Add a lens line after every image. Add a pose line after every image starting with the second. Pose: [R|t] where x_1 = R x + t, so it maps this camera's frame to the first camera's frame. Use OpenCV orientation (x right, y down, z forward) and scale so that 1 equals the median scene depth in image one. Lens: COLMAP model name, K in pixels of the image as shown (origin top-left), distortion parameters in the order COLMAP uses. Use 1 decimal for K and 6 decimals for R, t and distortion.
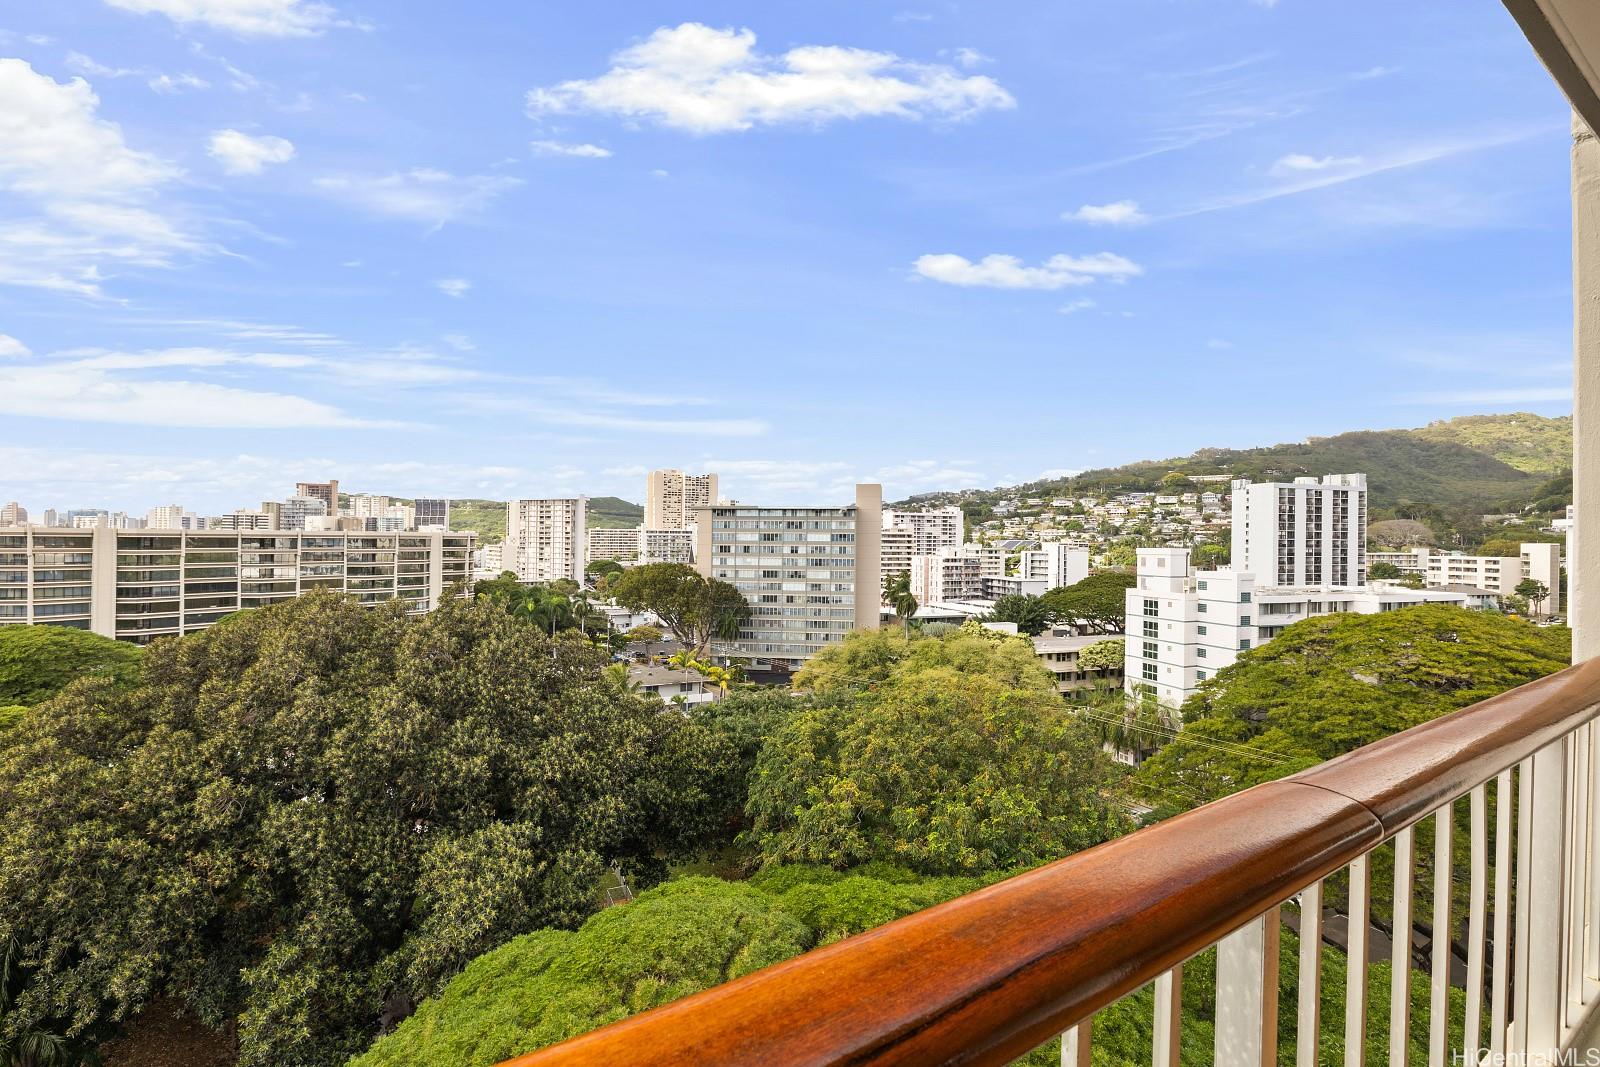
lens RADIAL K [[728.6, 0, 800.0], [0, 728.6, 533.5], [0, 0, 1]] dist [-0.010940, 0.000036]
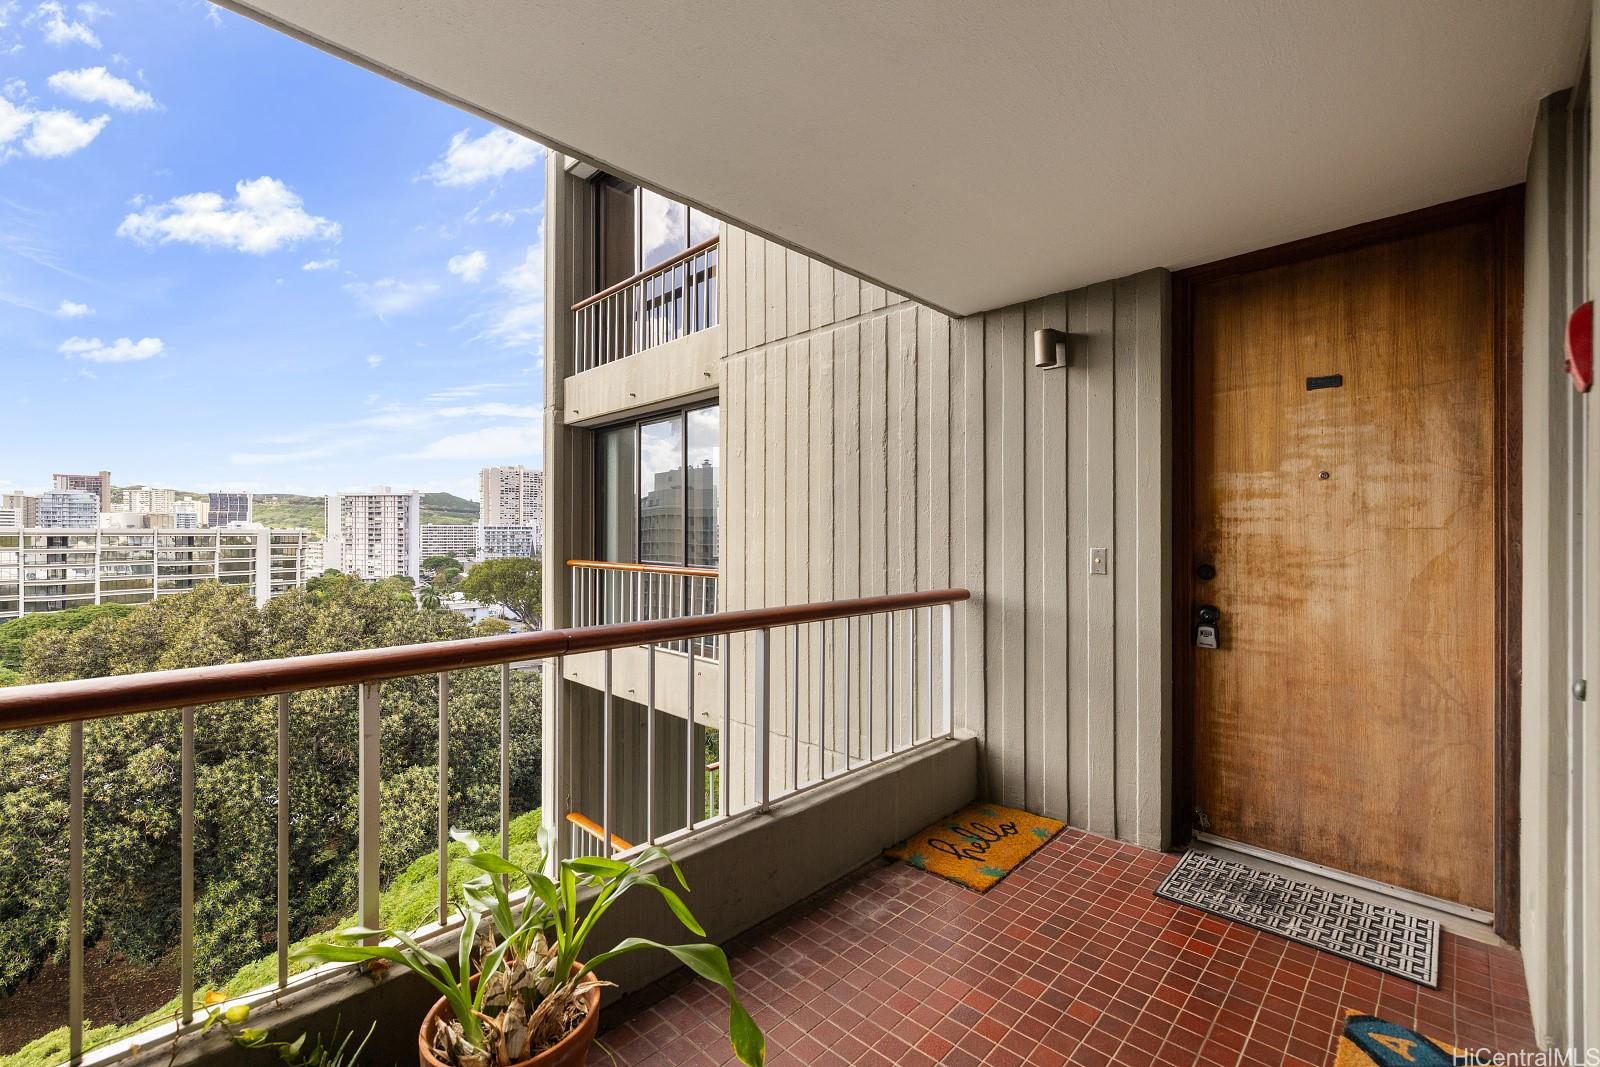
lens RADIAL K [[689.4, 0, 800.0], [0, 689.4, 533.5], [0, 0, 1]] dist [0.000516, 0.000524]
pose [[0.972786, -0.006020, 0.231627, -0.022201], [0.004307, 0.999960, 0.007899, -0.000470], [-0.231665, -0.006686, 0.972773, -0.118787]]
